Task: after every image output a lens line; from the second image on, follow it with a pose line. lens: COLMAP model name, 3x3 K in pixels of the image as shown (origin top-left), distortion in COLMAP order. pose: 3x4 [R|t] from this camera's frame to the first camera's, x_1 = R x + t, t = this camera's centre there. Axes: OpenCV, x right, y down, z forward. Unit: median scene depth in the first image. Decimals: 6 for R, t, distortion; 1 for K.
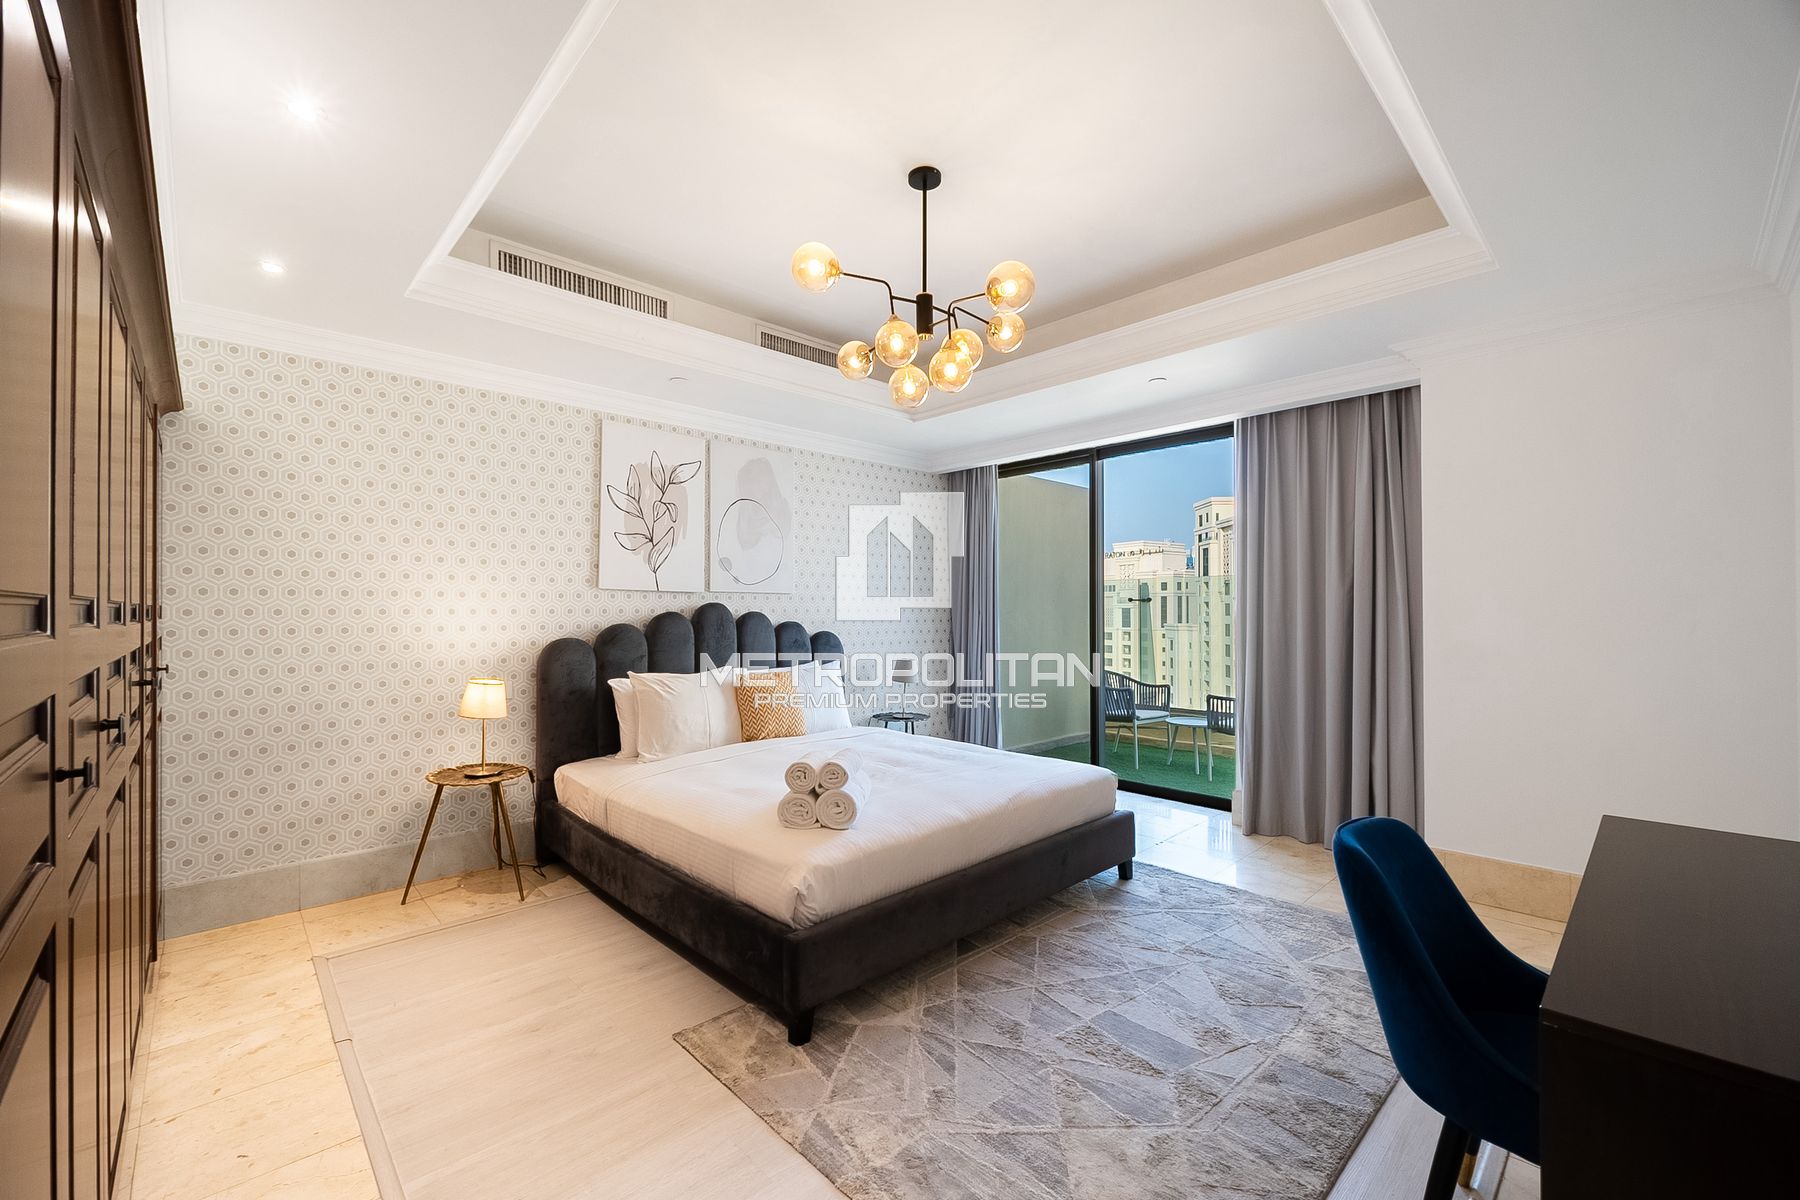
lens RADIAL K [[742.8, 0, 900.0], [0, 742.8, 600.0], [0, 0, 1]] dist [-0.001486, -0.000519]
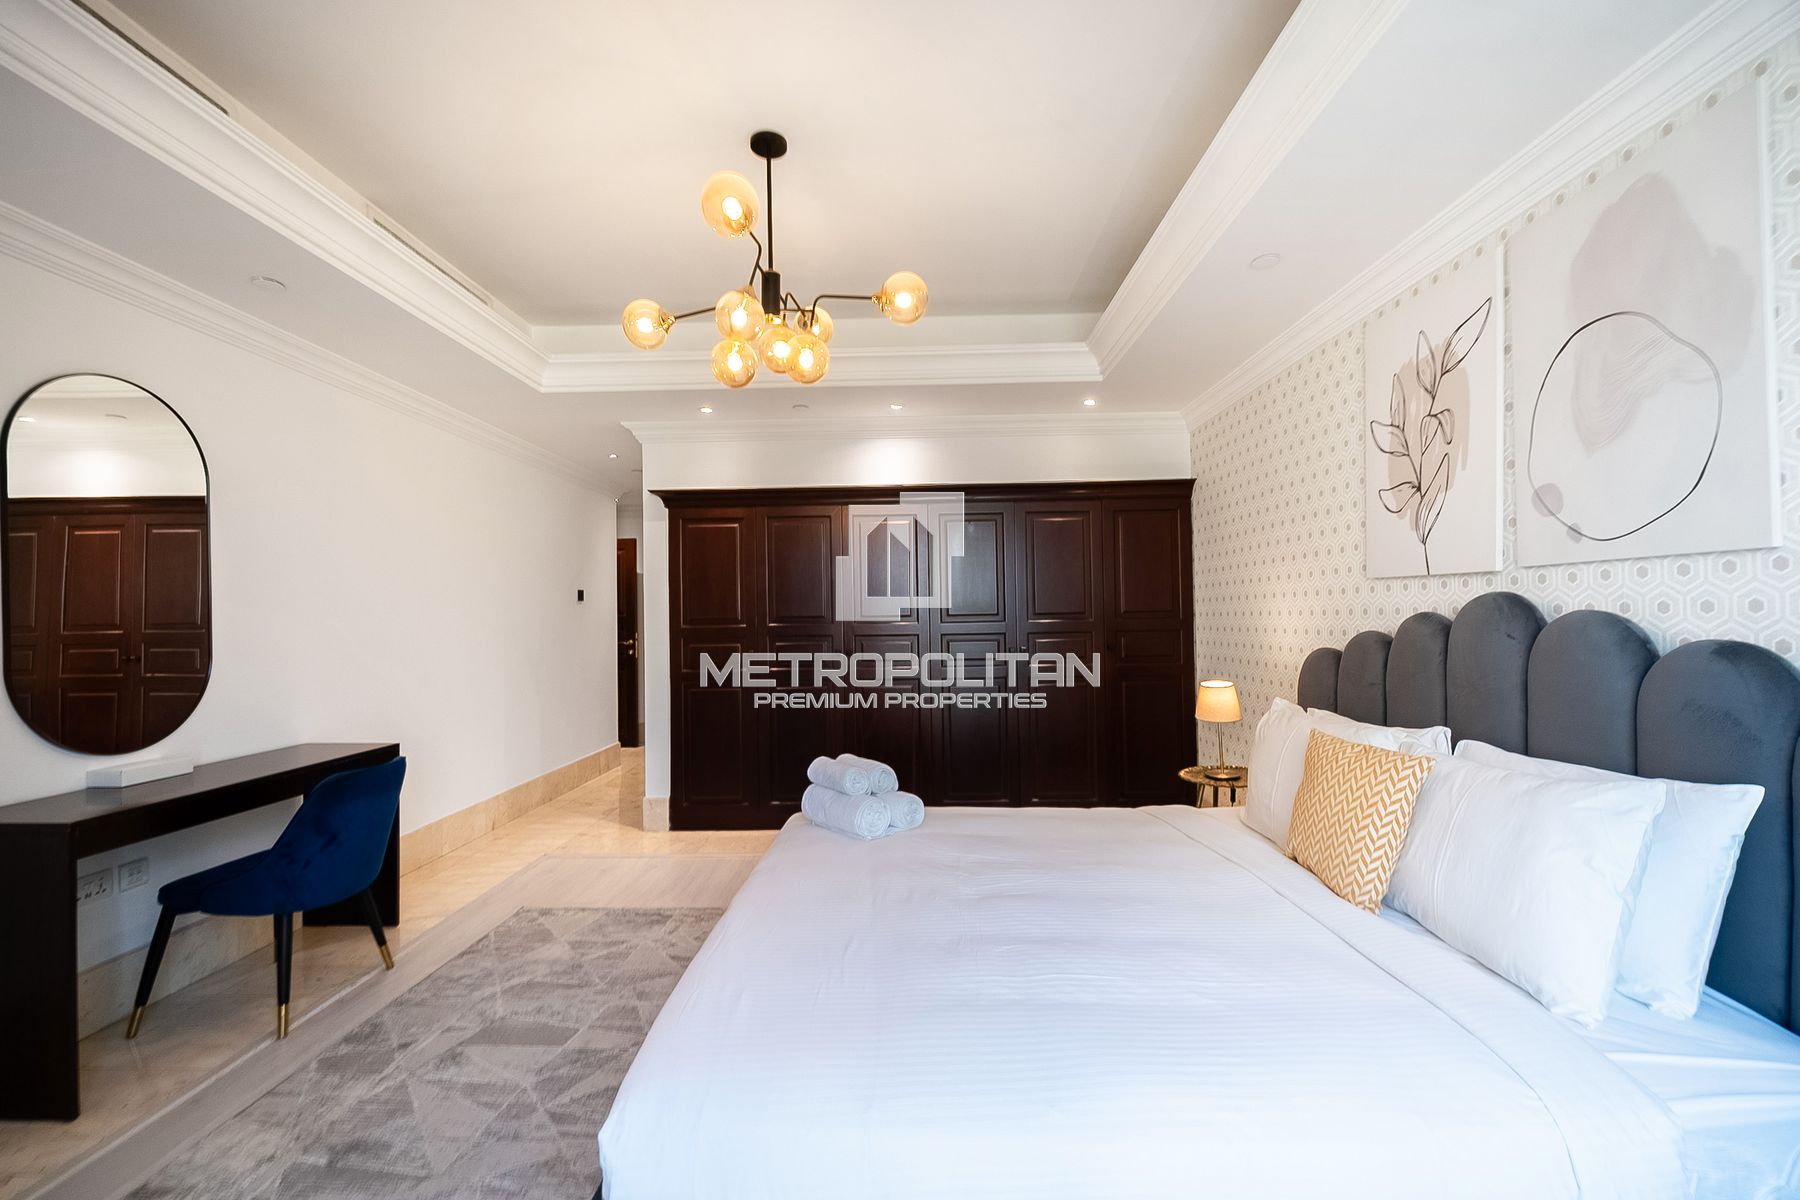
lens RADIAL K [[756.6, 0, 900.0], [0, 756.6, 600.0], [0, 0, 1]] dist [0.000645, -0.000050]
pose [[-0.715692, -0.001240, -0.698414, 0.369451], [0.028261, 0.999128, -0.030734, 0.013265], [0.697844, -0.041734, -0.715033, 1.148346]]
